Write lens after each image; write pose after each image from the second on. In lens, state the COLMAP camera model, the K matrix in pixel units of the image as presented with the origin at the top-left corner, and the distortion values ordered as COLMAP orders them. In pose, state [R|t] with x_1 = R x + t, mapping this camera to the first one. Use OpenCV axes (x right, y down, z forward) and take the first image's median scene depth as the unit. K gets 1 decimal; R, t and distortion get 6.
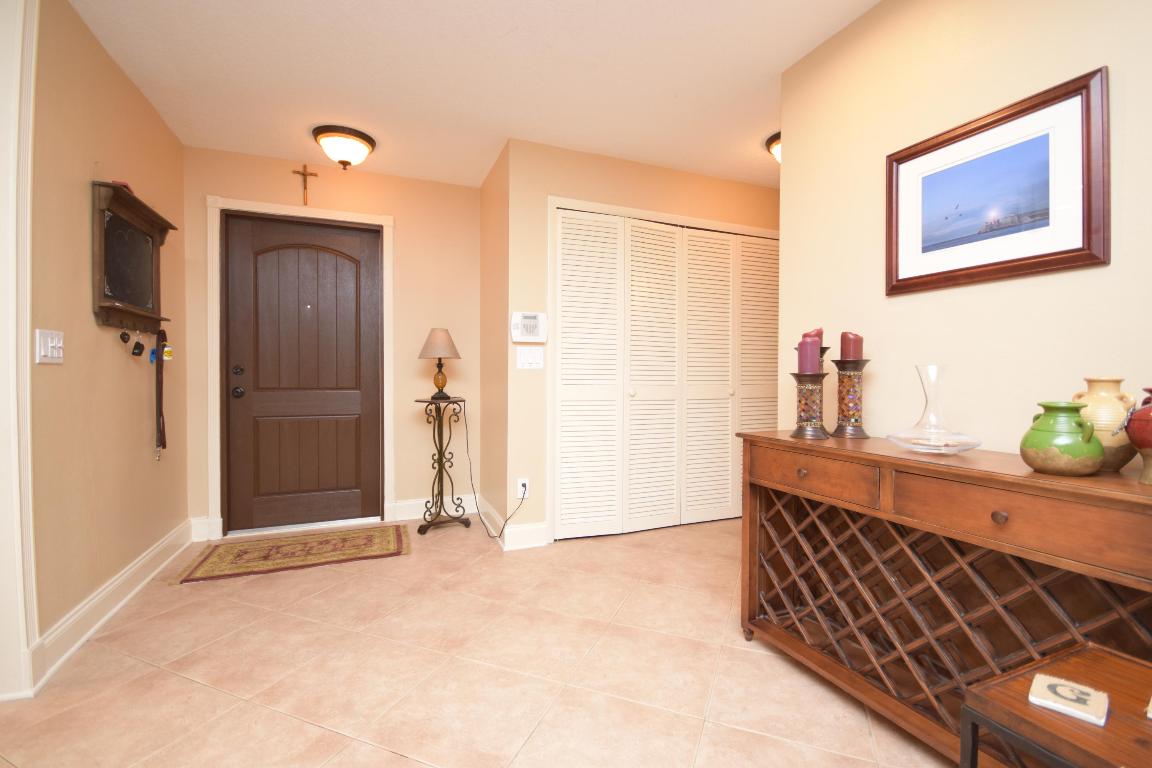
lens RADIAL K [[507.2, 0, 579.9], [0, 507.2, 384.2], [0, 0, 1]] dist [-0.000848, -0.000776]
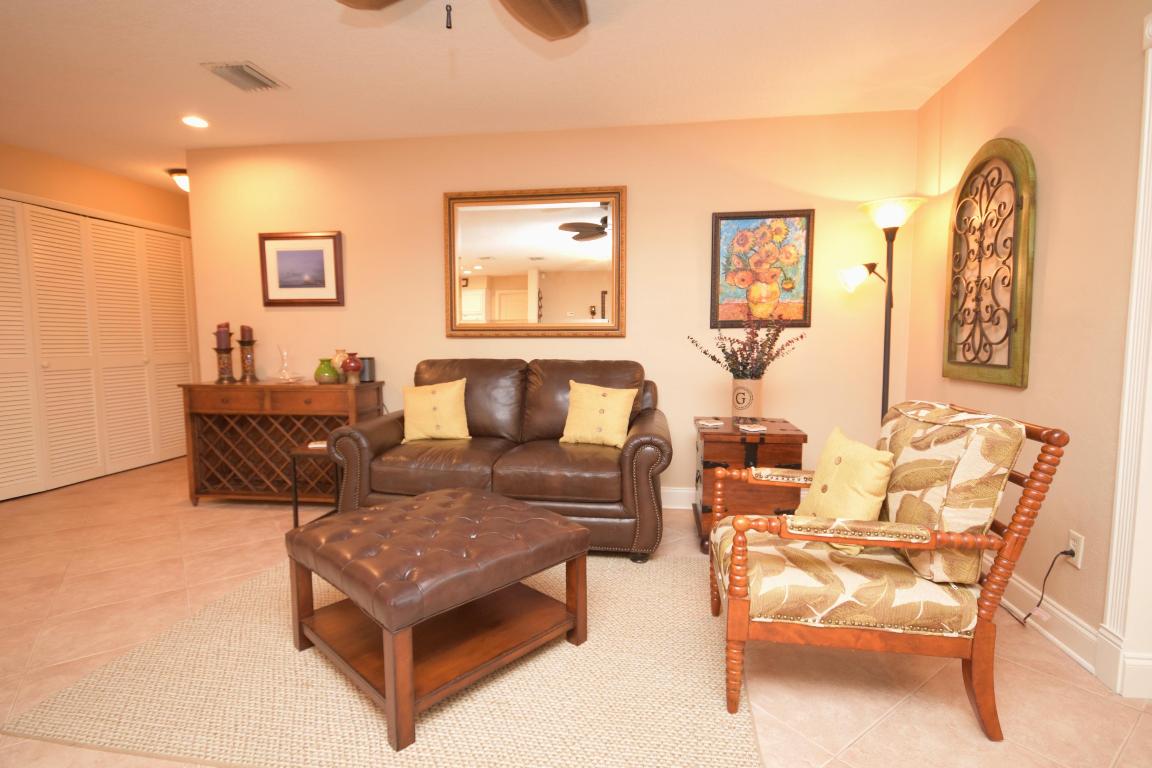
lens RADIAL K [[561.9, 0, 576.0], [0, 561.9, 384.0], [0, 0, 1]] dist [0.020055, -0.000356]
pose [[0.527818, -0.077523, 0.845812, -0.476703], [0.021721, 0.996732, 0.077801, -0.017660], [-0.849080, -0.022693, 0.527777, -0.898953]]
